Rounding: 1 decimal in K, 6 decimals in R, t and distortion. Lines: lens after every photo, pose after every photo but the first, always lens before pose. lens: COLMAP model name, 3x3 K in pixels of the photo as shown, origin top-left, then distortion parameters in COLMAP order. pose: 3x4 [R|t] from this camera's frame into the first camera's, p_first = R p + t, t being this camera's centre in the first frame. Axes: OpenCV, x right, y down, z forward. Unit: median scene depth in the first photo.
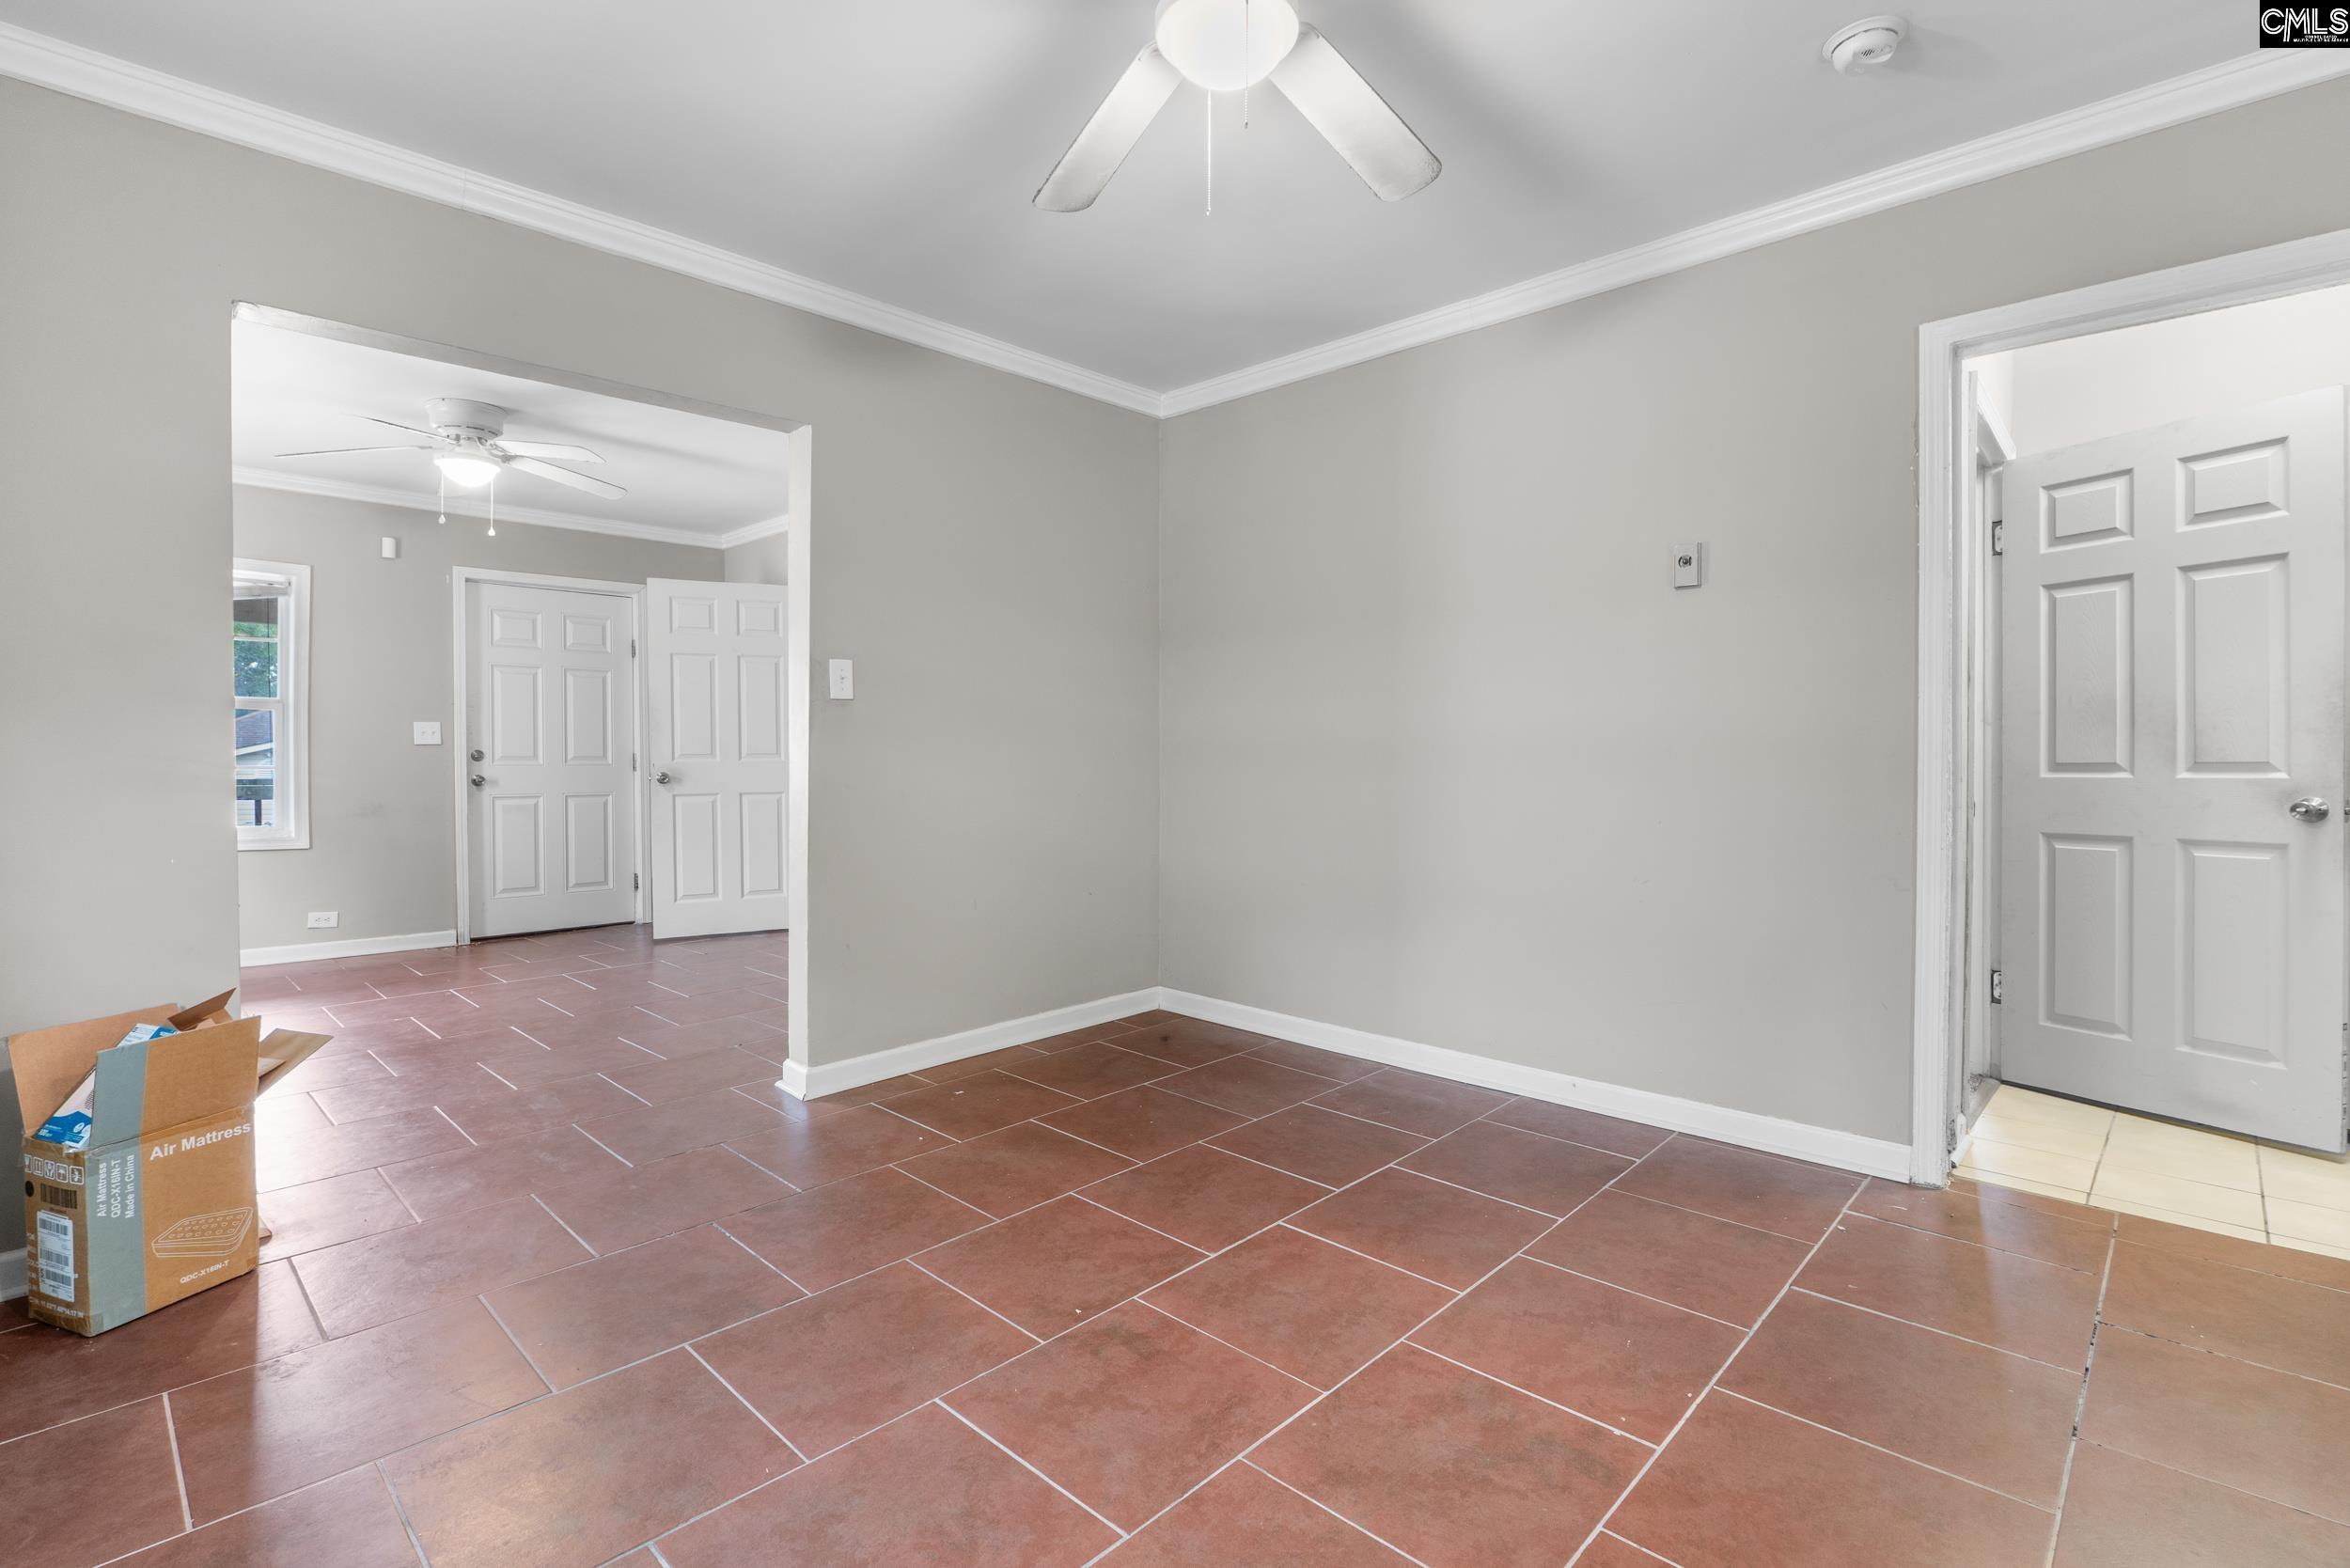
lens RADIAL K [[1078.6, 0, 1163.1], [0, 1078.6, 760.8], [0, 0, 1]] dist [0.002626, 0.000142]
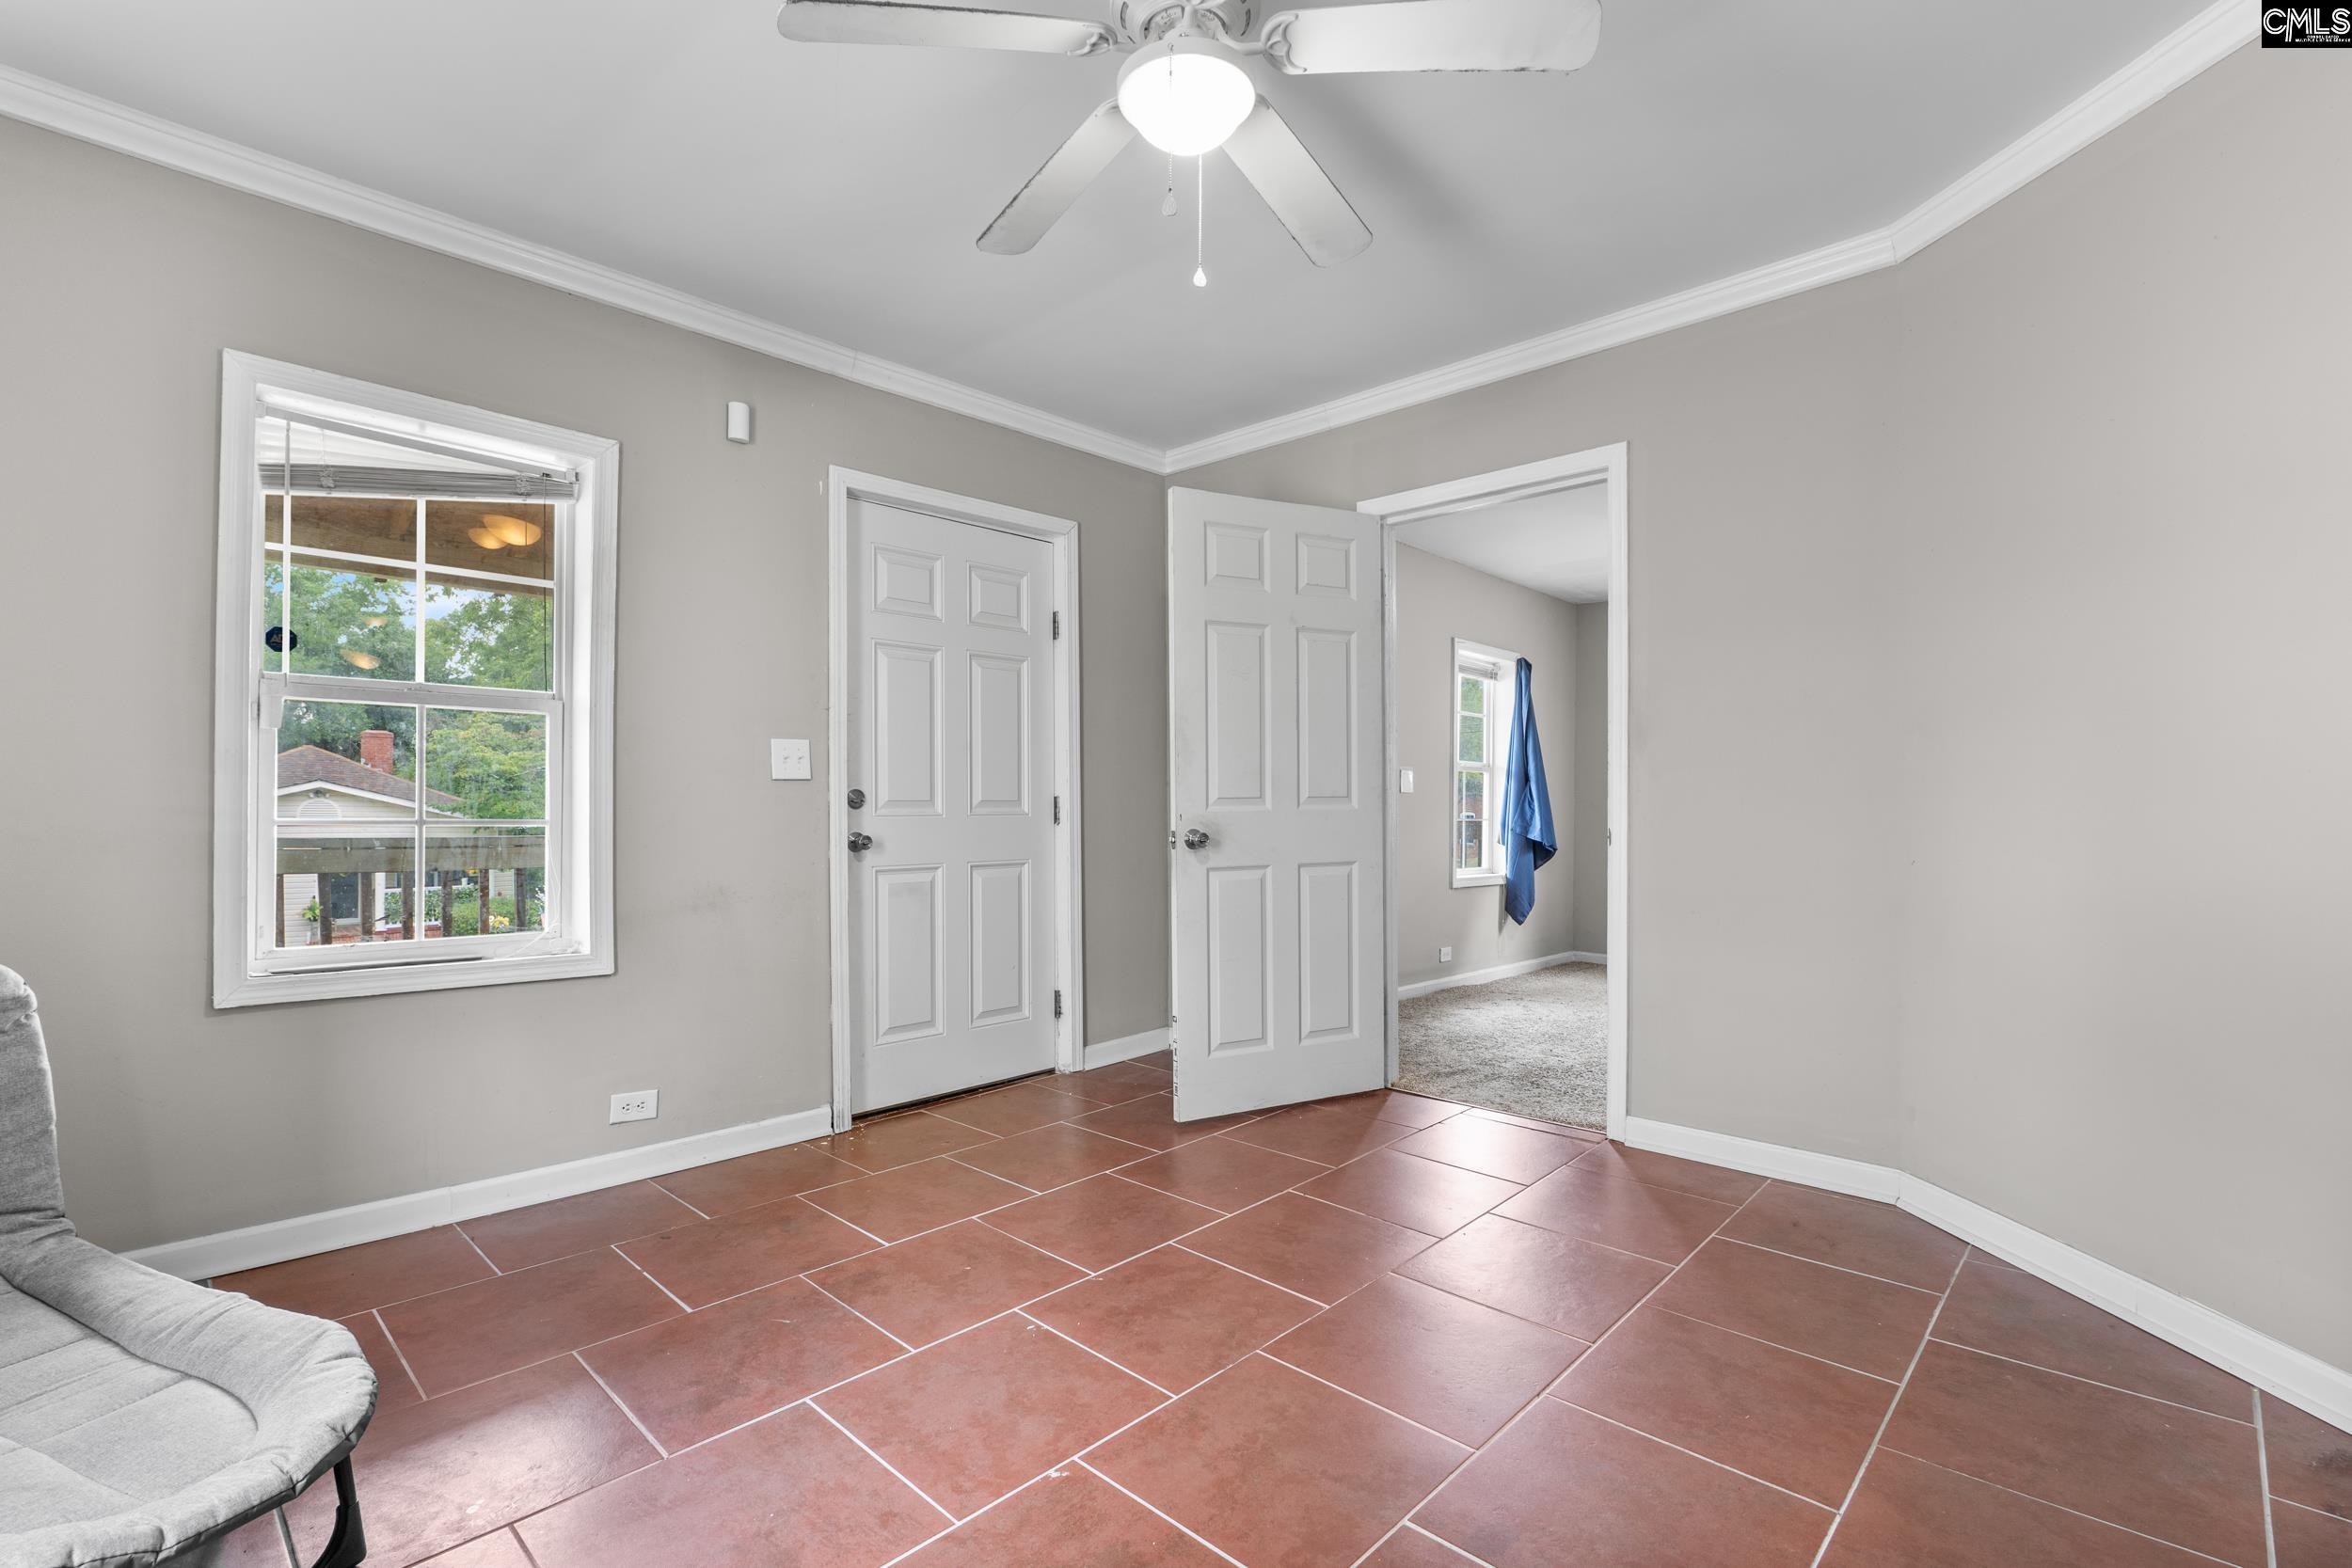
lens RADIAL K [[1079.4, 0, 1181.5], [0, 1079.4, 798.1], [0, 0, 1]] dist [0.002626, 0.000142]
pose [[0.999982, 0.003002, 0.005157, -0.466791], [-0.002975, 0.999981, -0.005327, -0.002785], [-0.005173, 0.005312, 0.999973, 0.424360]]
